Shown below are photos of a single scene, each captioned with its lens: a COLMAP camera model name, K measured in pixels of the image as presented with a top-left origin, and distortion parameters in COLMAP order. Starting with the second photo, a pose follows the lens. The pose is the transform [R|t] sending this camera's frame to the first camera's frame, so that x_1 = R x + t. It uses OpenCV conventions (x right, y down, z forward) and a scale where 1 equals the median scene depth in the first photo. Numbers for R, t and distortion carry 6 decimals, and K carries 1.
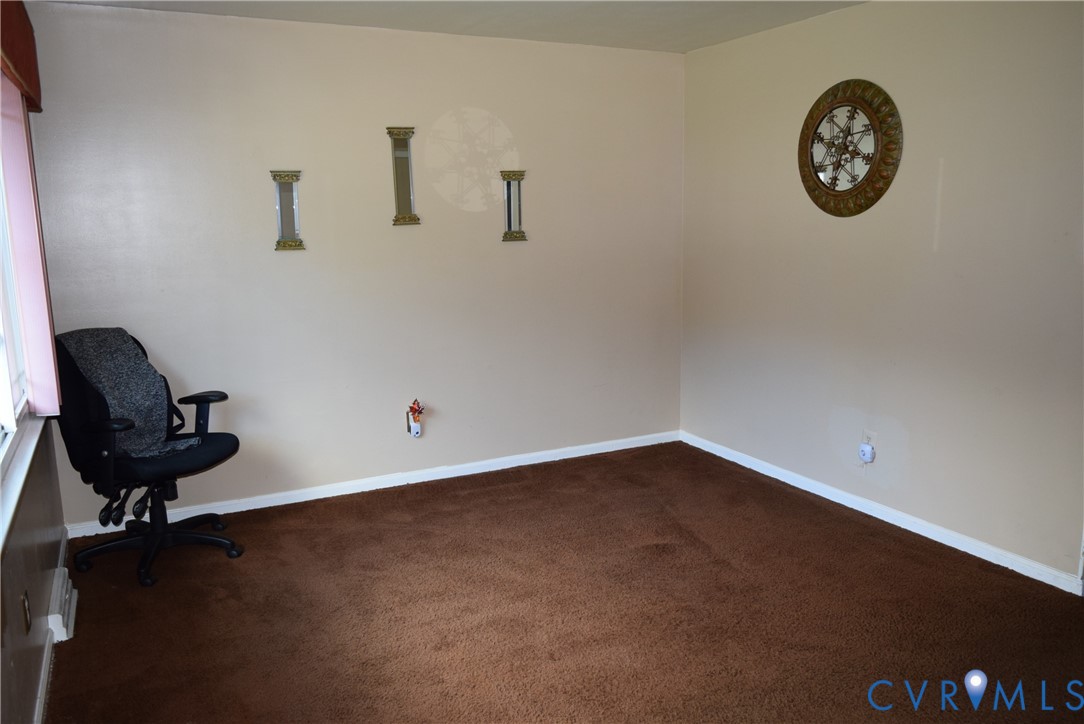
lens RADIAL K [[840.2, 0, 539.7], [0, 840.2, 363.7], [0, 0, 1]] dist [-0.023962, 0.014541]
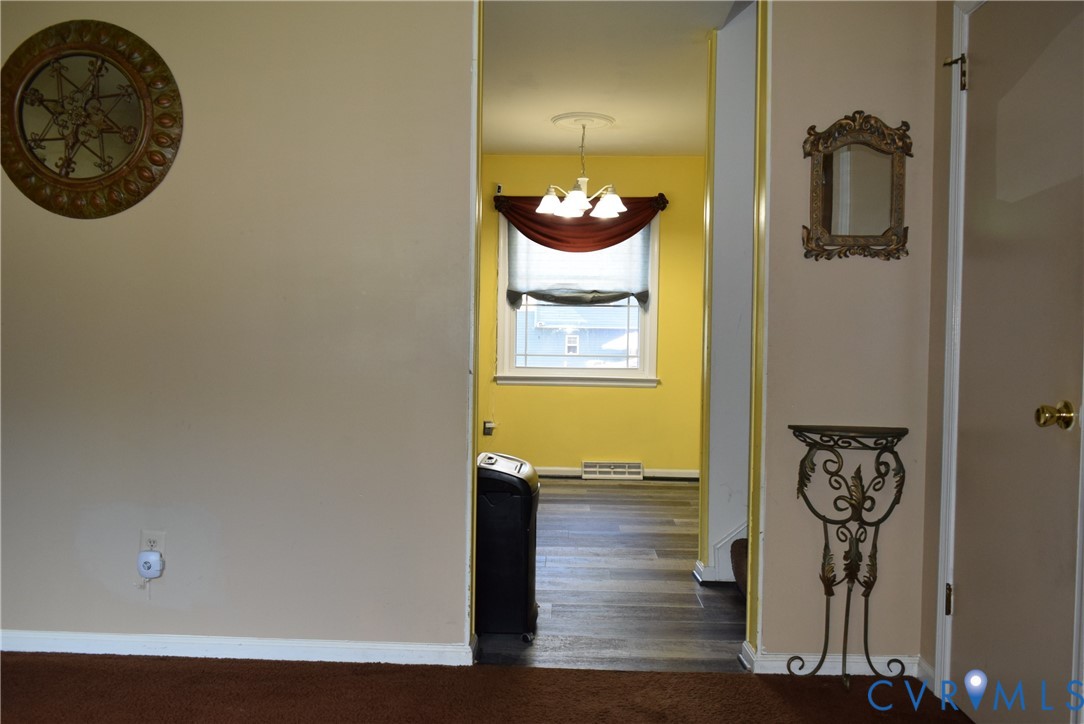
lens RADIAL K [[840.2, 0, 539.7], [0, 840.2, 363.7], [0, 0, 1]] dist [-0.023962, 0.014541]
pose [[0.484399, -0.004621, 0.874835, -0.048397], [0.132343, 0.988865, -0.068055, 0.034372], [-0.864779, 0.148744, 0.479616, 0.389667]]
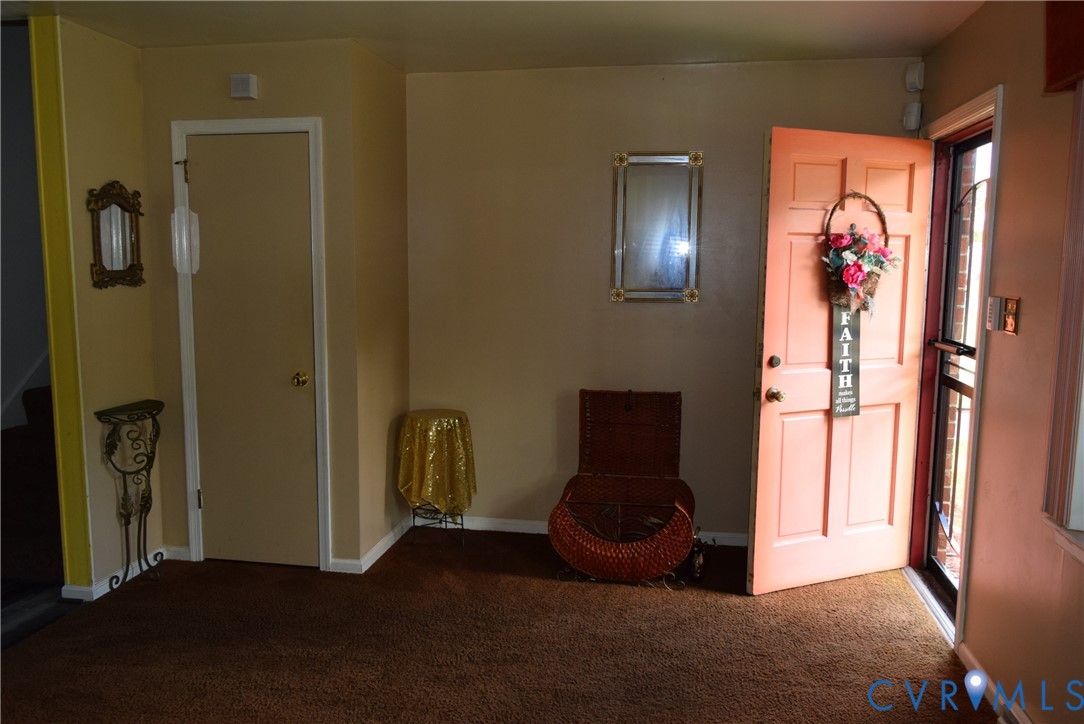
lens RADIAL K [[840.2, 0, 539.7], [0, 840.2, 363.7], [0, 0, 1]] dist [-0.023962, 0.014541]
pose [[-0.798269, -0.060238, 0.599281, -0.280632], [0.113926, 0.961923, 0.248443, -0.154880], [-0.591428, 0.266598, -0.761011, 0.931979]]
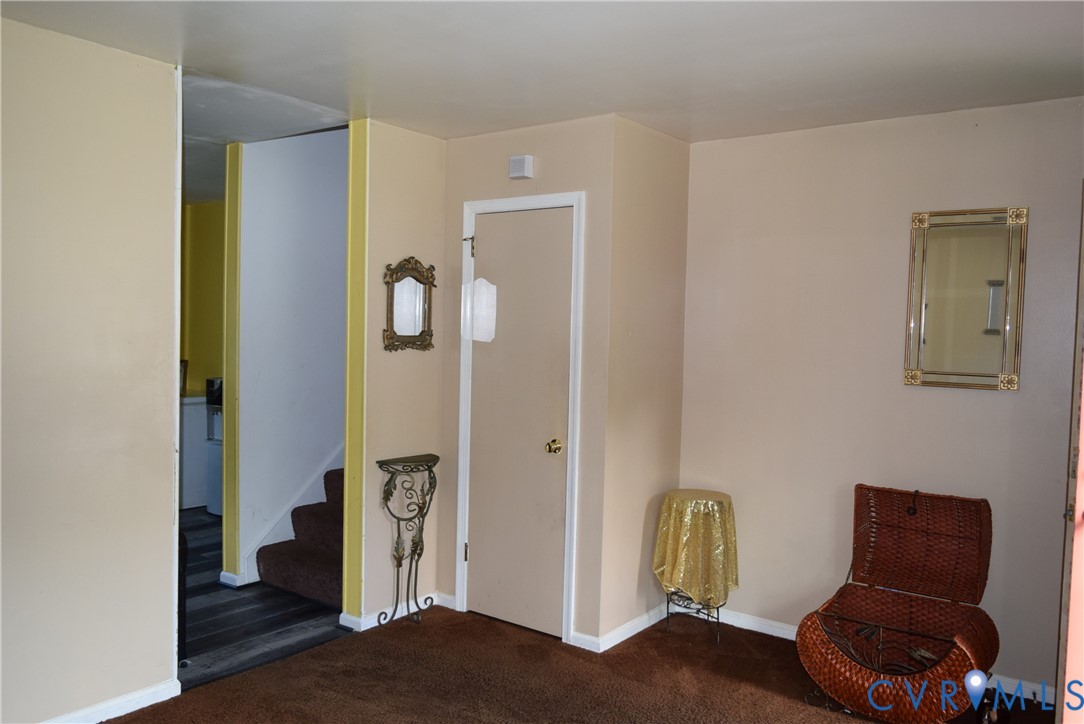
lens RADIAL K [[840.2, 0, 539.7], [0, 840.2, 363.7], [0, 0, 1]] dist [-0.023962, 0.014541]
pose [[-0.436559, -0.032273, 0.899096, -0.353583], [0.141907, 0.984377, 0.104237, -0.128787], [-0.888413, 0.173094, -0.425159, 0.780355]]
